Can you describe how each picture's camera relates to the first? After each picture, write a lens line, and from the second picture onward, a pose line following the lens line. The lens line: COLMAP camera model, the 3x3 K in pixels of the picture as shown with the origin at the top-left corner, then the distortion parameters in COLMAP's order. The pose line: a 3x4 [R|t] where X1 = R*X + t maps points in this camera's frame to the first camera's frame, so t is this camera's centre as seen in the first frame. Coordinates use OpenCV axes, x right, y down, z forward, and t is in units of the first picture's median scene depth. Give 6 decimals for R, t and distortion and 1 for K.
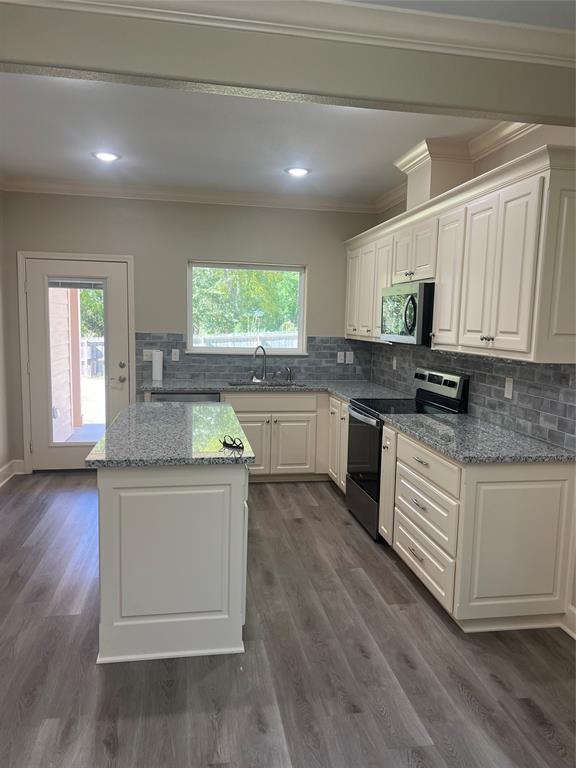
lens RADIAL K [[567.9, 0, 290.8], [0, 567.9, 389.3], [0, 0, 1]] dist [0.072415, -0.105906]
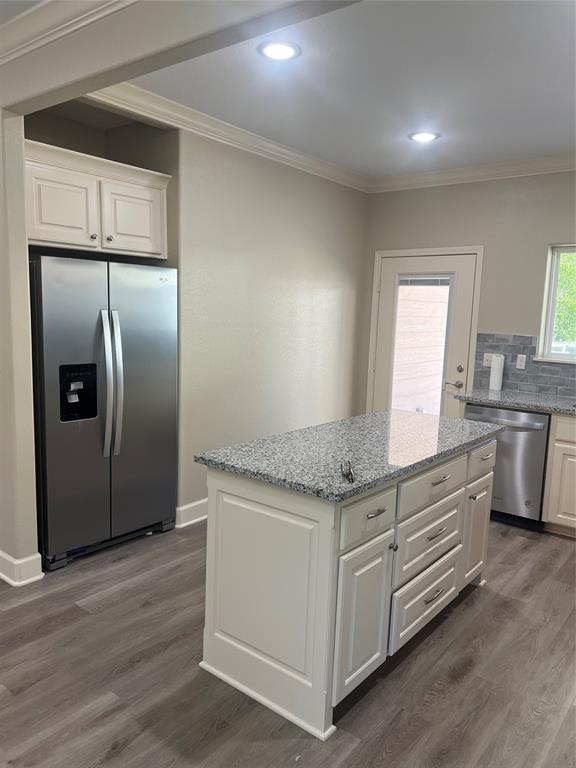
lens RADIAL K [[567.9, 0, 290.8], [0, 567.9, 389.3], [0, 0, 1]] dist [0.072415, -0.105906]
pose [[0.662284, 0.102549, -0.742202, 0.210021], [-0.107869, 0.993320, 0.040991, -0.019997], [0.741447, 0.052913, 0.668922, 0.214727]]
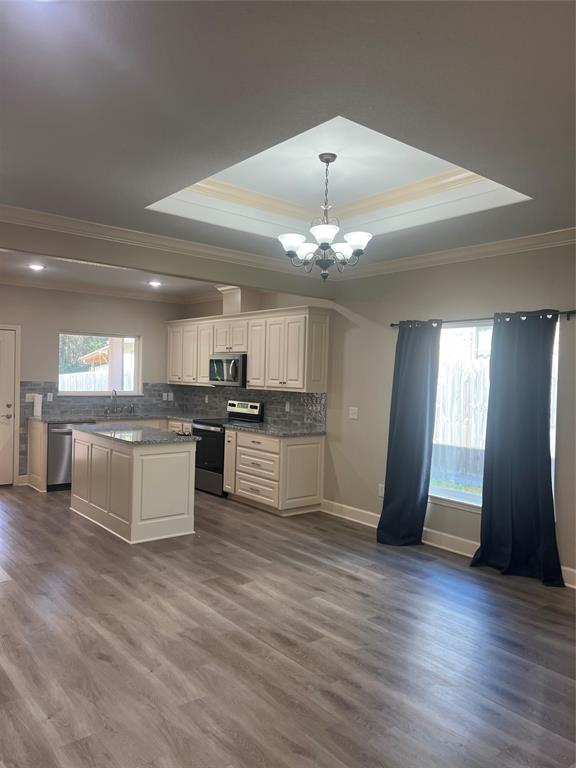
lens RADIAL K [[567.9, 0, 290.8], [0, 567.9, 389.3], [0, 0, 1]] dist [0.072415, -0.105906]
pose [[0.872401, -0.014747, 0.488568, -0.397752], [0.054389, 0.996266, -0.067048, 0.048150], [-0.485755, 0.085066, 0.869946, -0.518234]]
